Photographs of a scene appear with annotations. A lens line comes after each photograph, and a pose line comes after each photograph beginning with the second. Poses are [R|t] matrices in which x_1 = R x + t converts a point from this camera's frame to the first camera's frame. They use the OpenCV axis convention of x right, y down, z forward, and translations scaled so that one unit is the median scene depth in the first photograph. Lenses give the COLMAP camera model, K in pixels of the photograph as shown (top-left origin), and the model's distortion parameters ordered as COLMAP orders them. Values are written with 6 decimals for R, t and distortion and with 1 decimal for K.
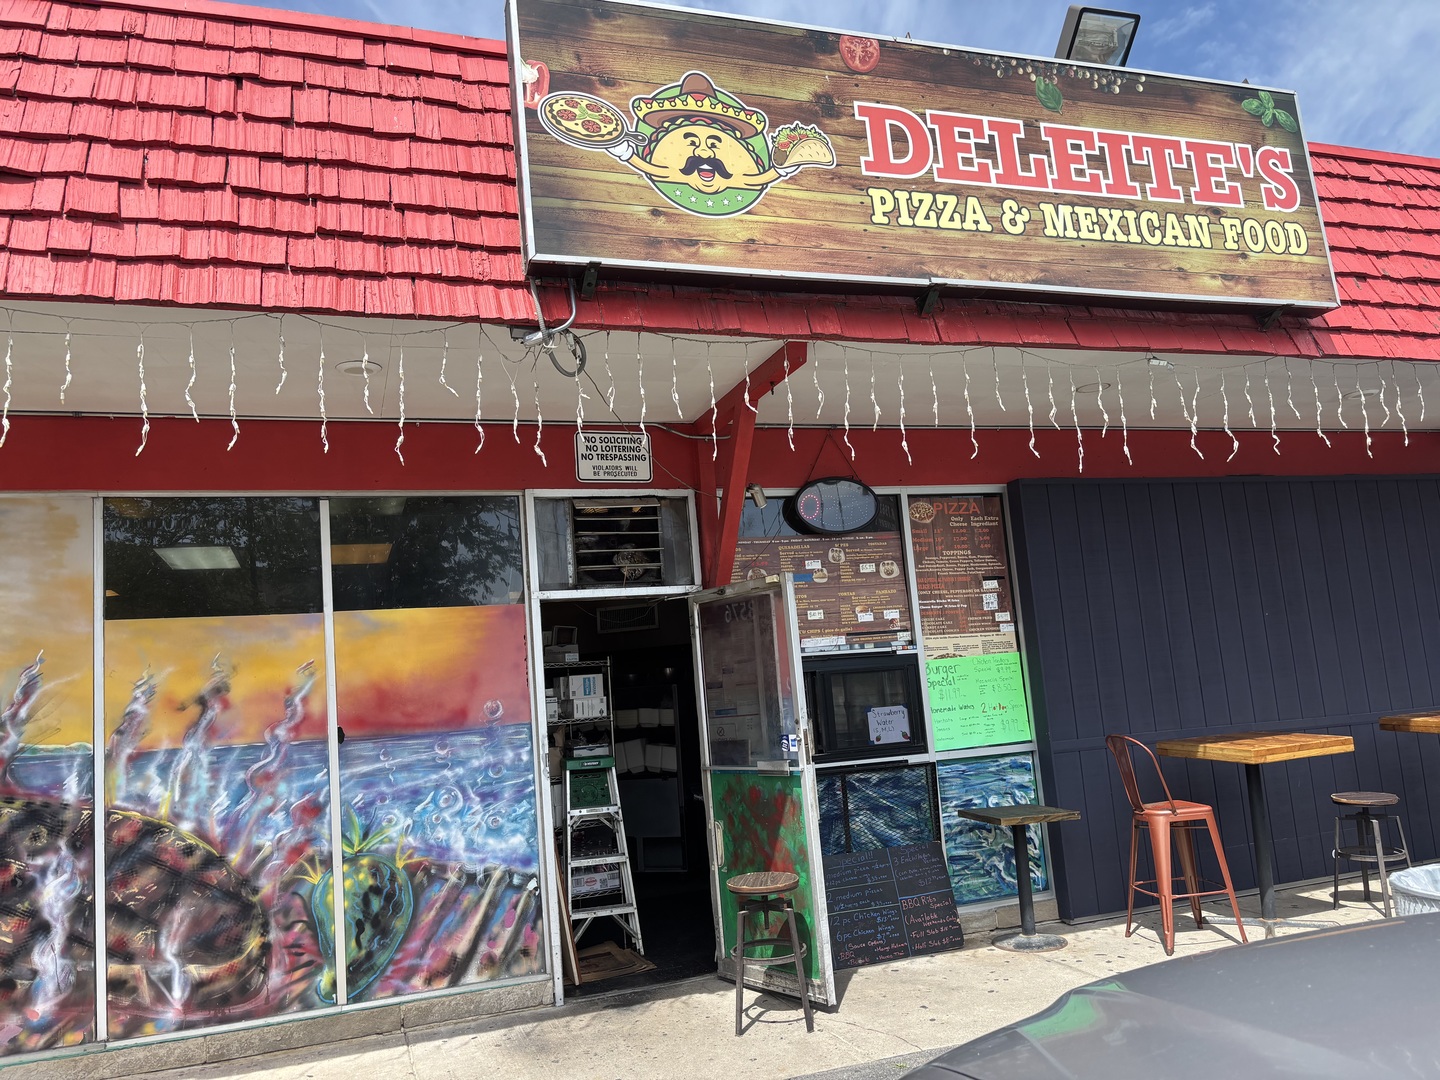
lens RADIAL K [[1087.3, 0, 710.4], [0, 1087.3, 545.1], [0, 0, 1]] dist [0.052909, -0.060799]
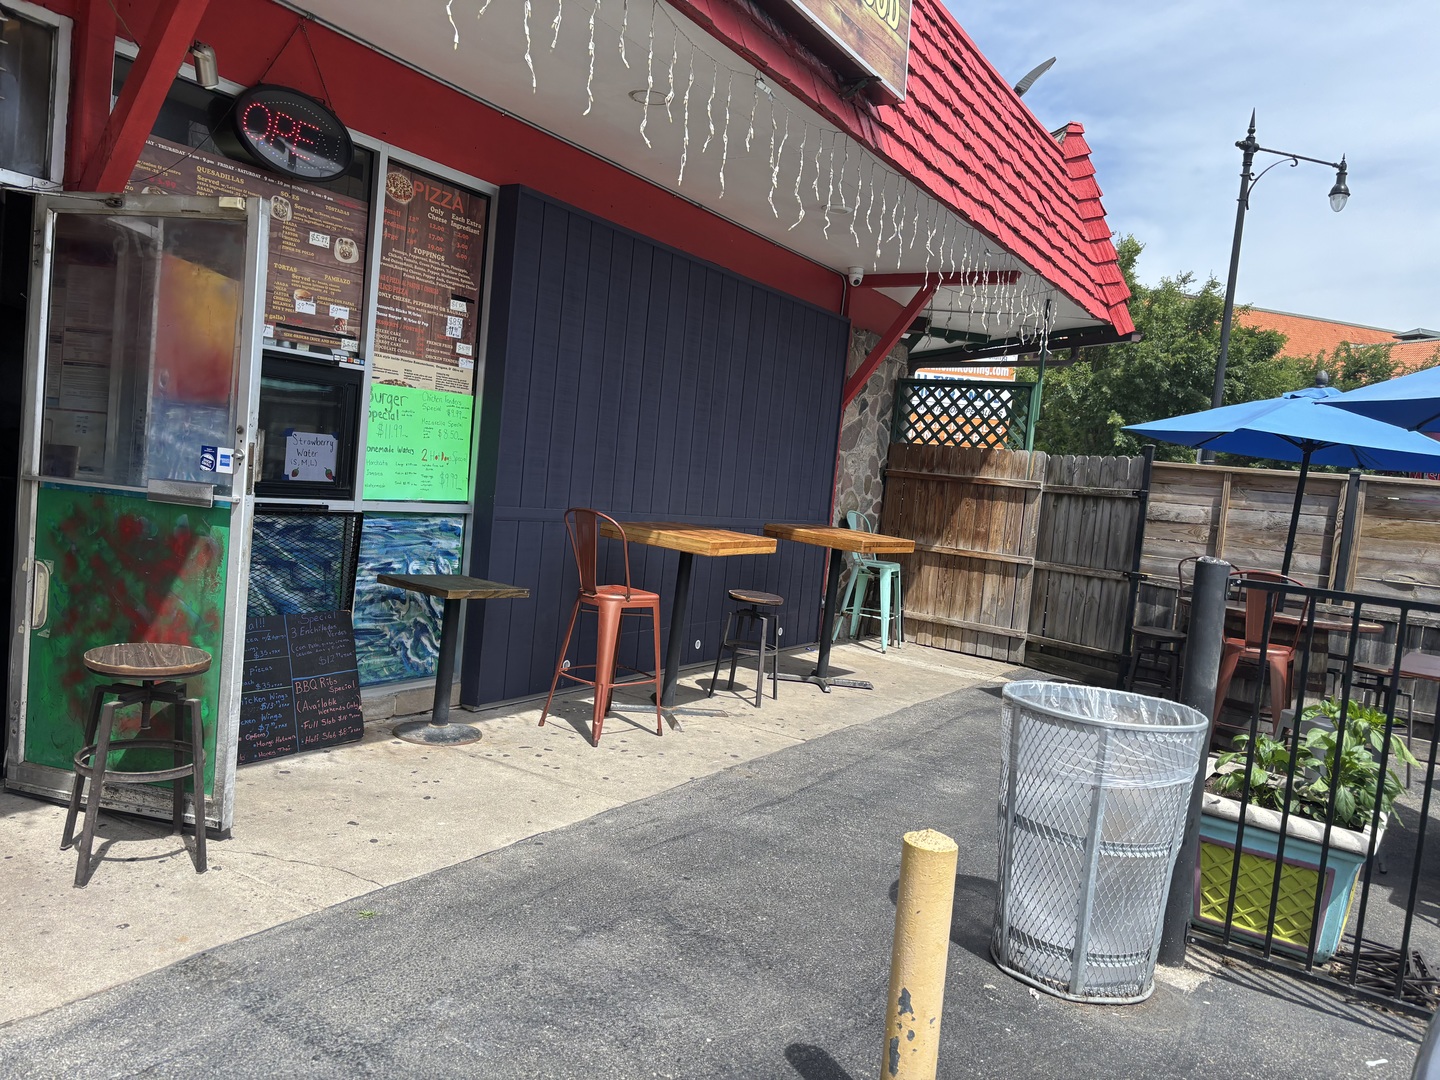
lens RADIAL K [[1087.3, 0, 712.6], [0, 1087.3, 528.5], [0, 0, 1]] dist [0.052909, -0.060799]
pose [[0.760963, 0.116676, 0.638218, -0.112839], [-0.238459, 0.965142, 0.107878, 0.075992], [-0.603384, -0.234280, 0.762260, 0.292668]]
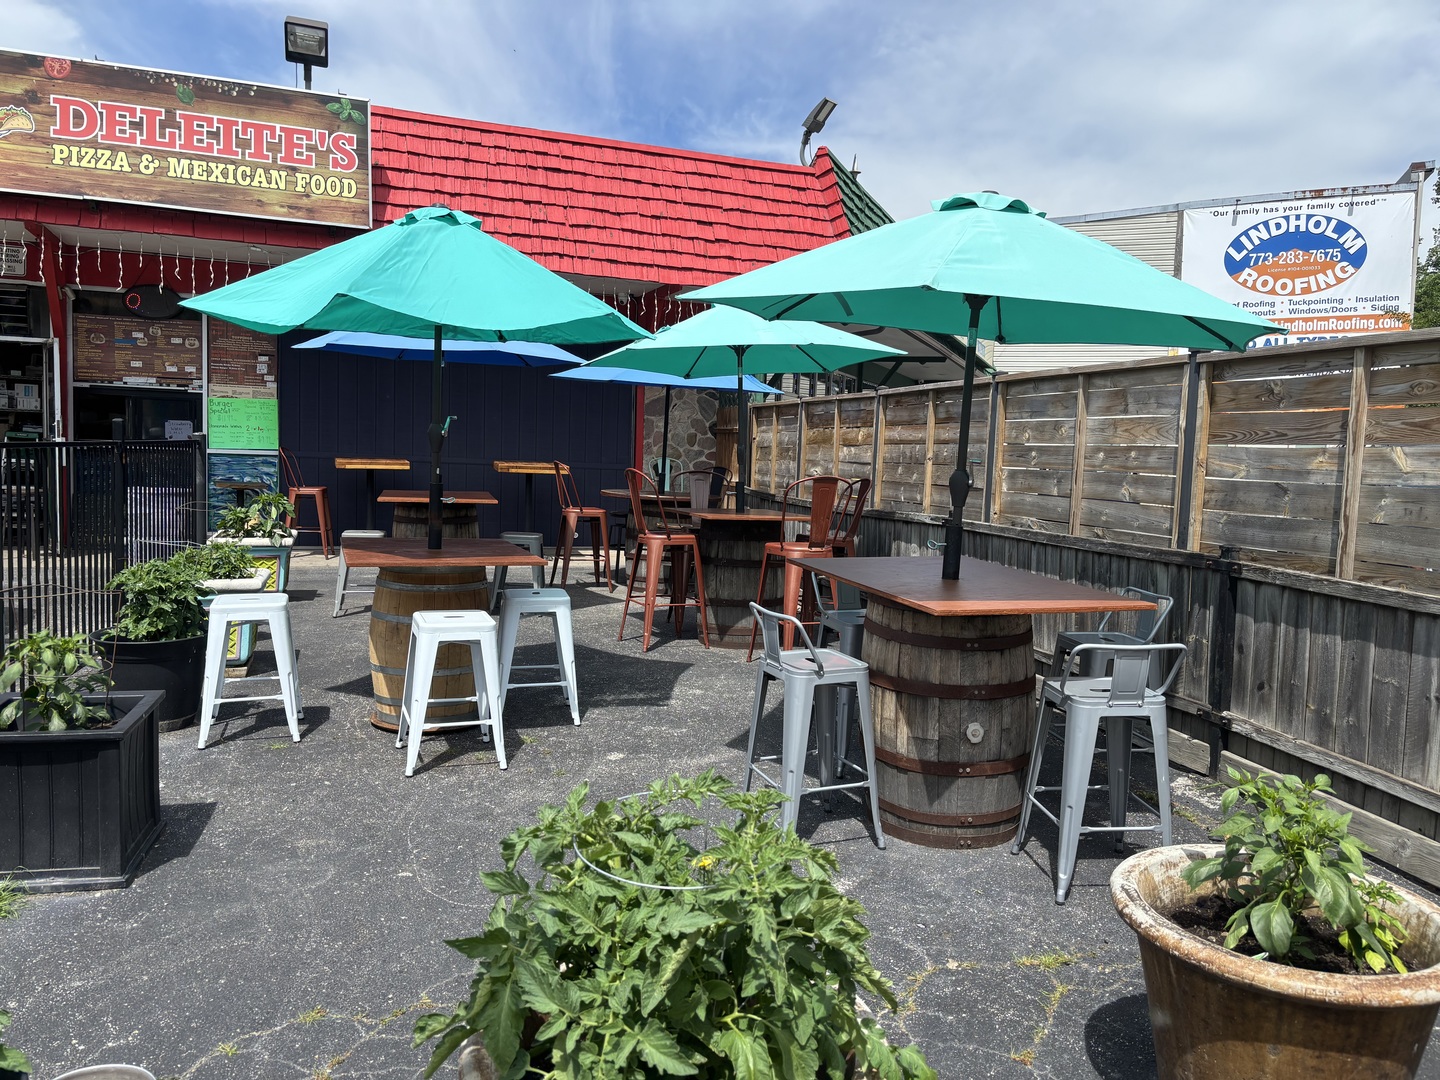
lens RADIAL K [[1087.3, 0, 711.2], [0, 1087.3, 535.5], [0, 0, 1]] dist [0.052909, -0.060799]
pose [[0.993209, 0.107617, 0.044213, 1.109632], [-0.114533, 0.971203, 0.208917, -0.164520], [-0.020457, -0.212562, 0.976933, -0.929415]]
